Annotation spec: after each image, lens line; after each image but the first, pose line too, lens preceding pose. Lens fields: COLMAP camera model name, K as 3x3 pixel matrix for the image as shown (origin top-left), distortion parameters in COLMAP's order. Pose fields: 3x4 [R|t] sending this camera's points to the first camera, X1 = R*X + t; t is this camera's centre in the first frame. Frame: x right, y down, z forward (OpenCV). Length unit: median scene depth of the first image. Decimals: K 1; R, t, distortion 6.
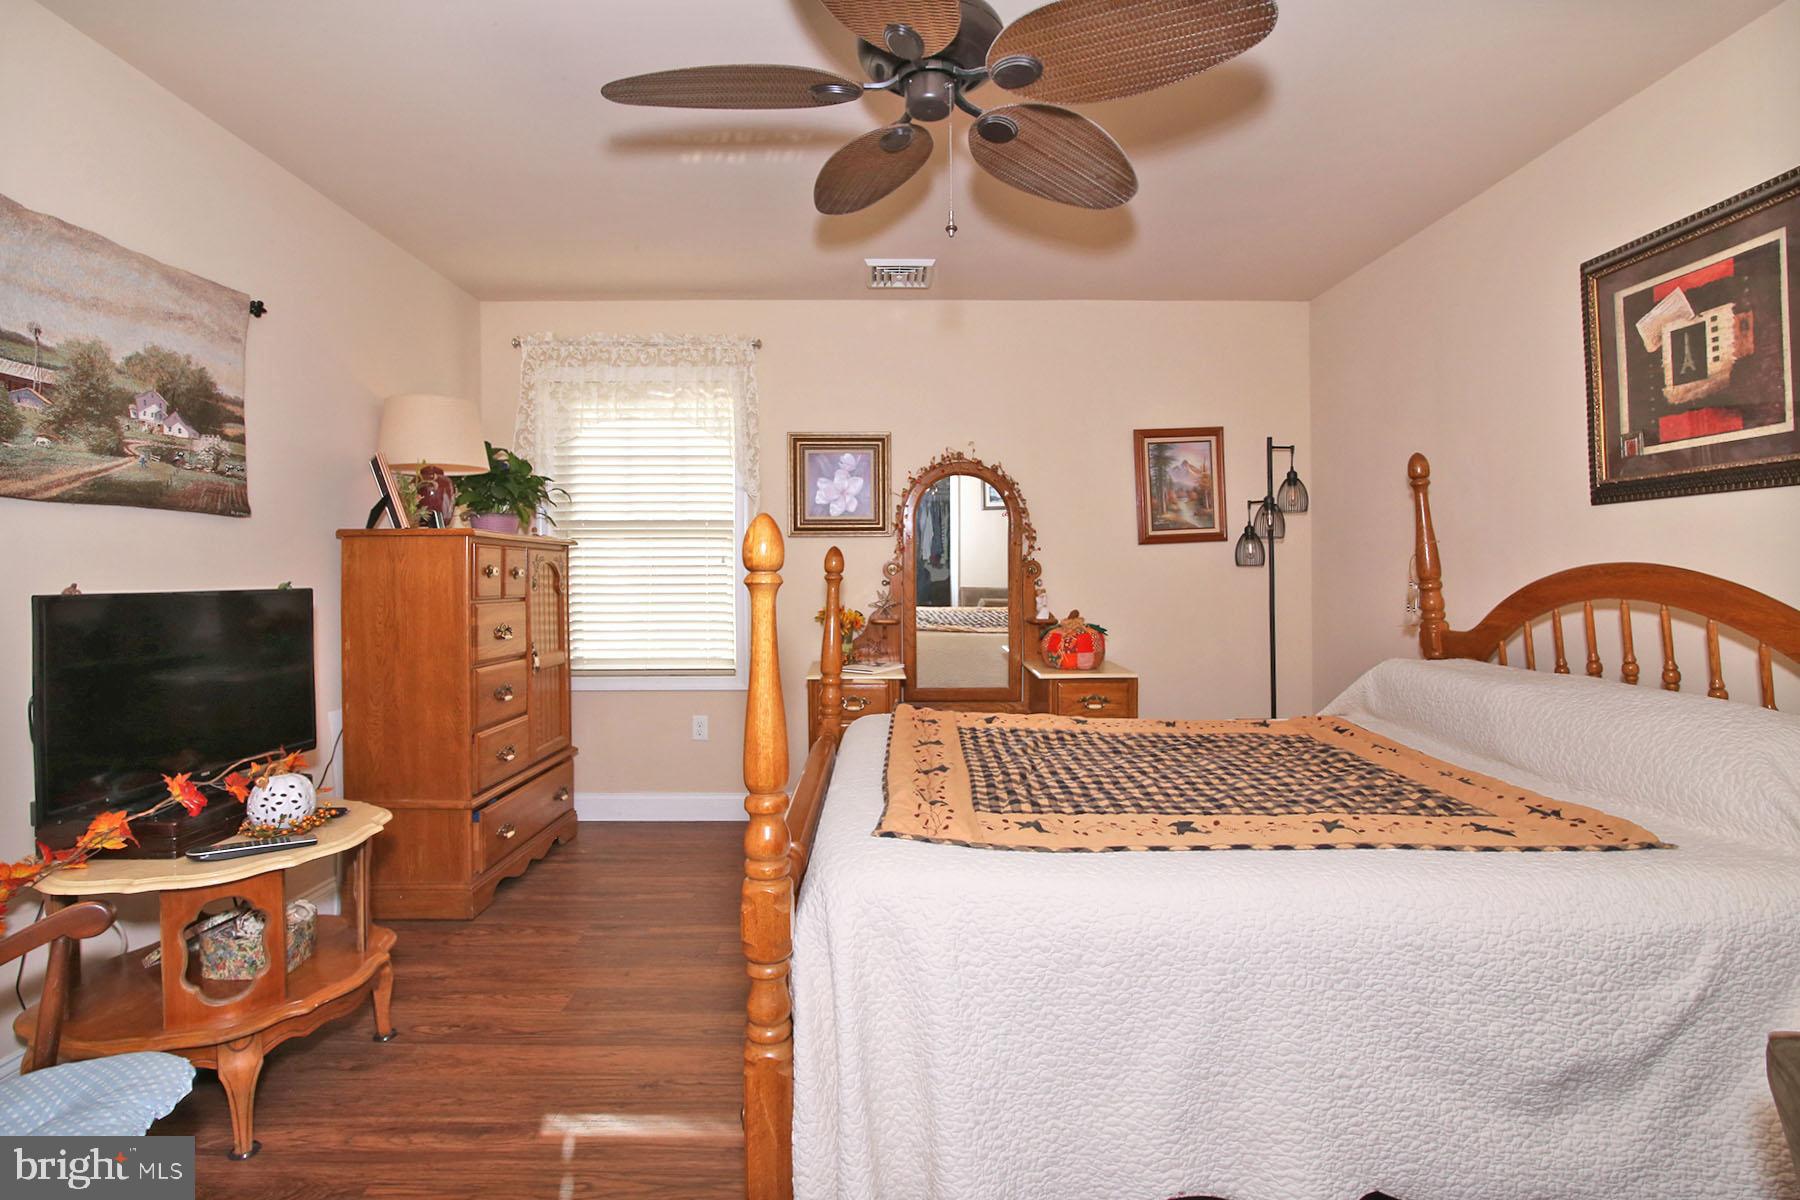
lens RADIAL K [[878.0, 0, 903.4], [0, 878.0, 569.5], [0, 0, 1]] dist [0.001352, 0.000527]
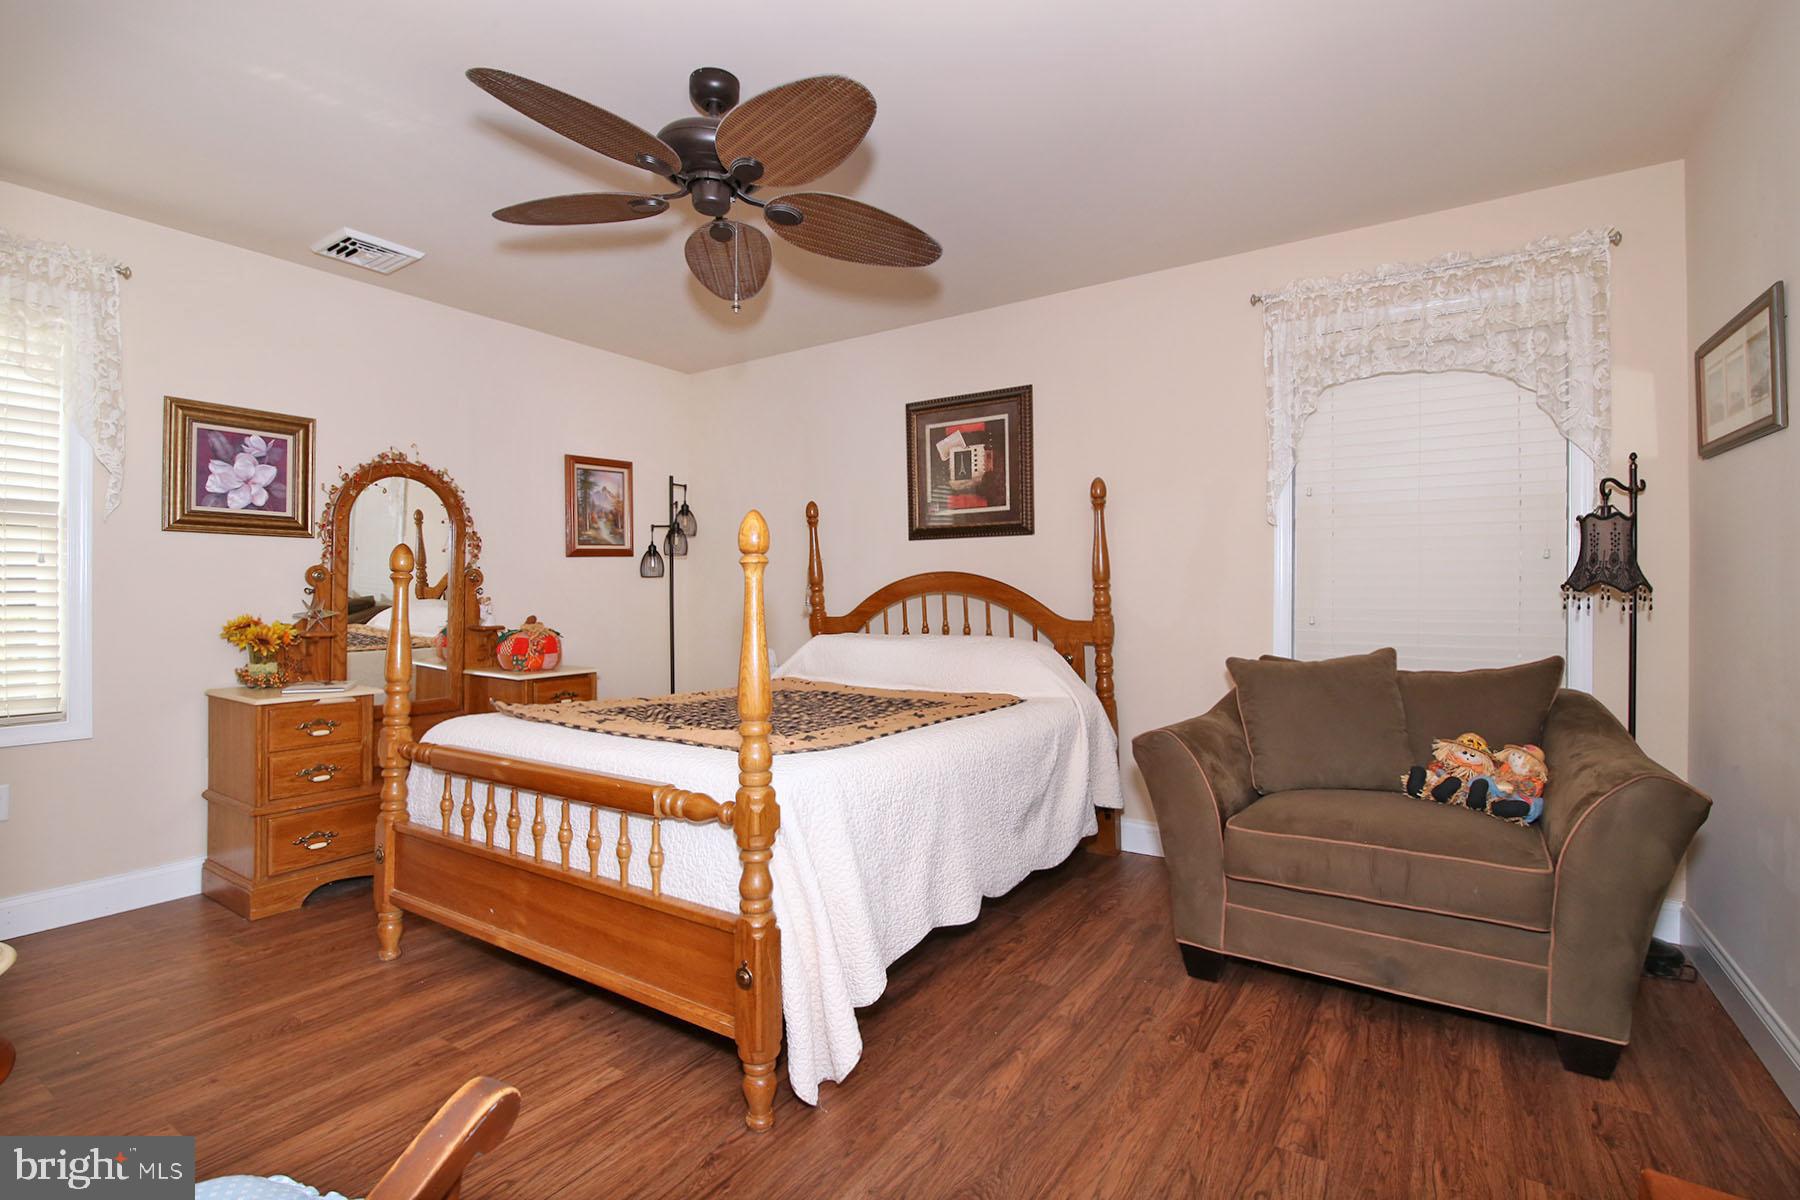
lens RADIAL K [[878.0, 0, 903.4], [0, 878.0, 569.5], [0, 0, 1]] dist [0.001352, 0.000527]
pose [[0.534415, 0.024716, 0.844861, -0.471551], [0.006824, 0.999414, -0.033553, 0.029212], [-0.845195, 0.023697, 0.533933, 0.044554]]
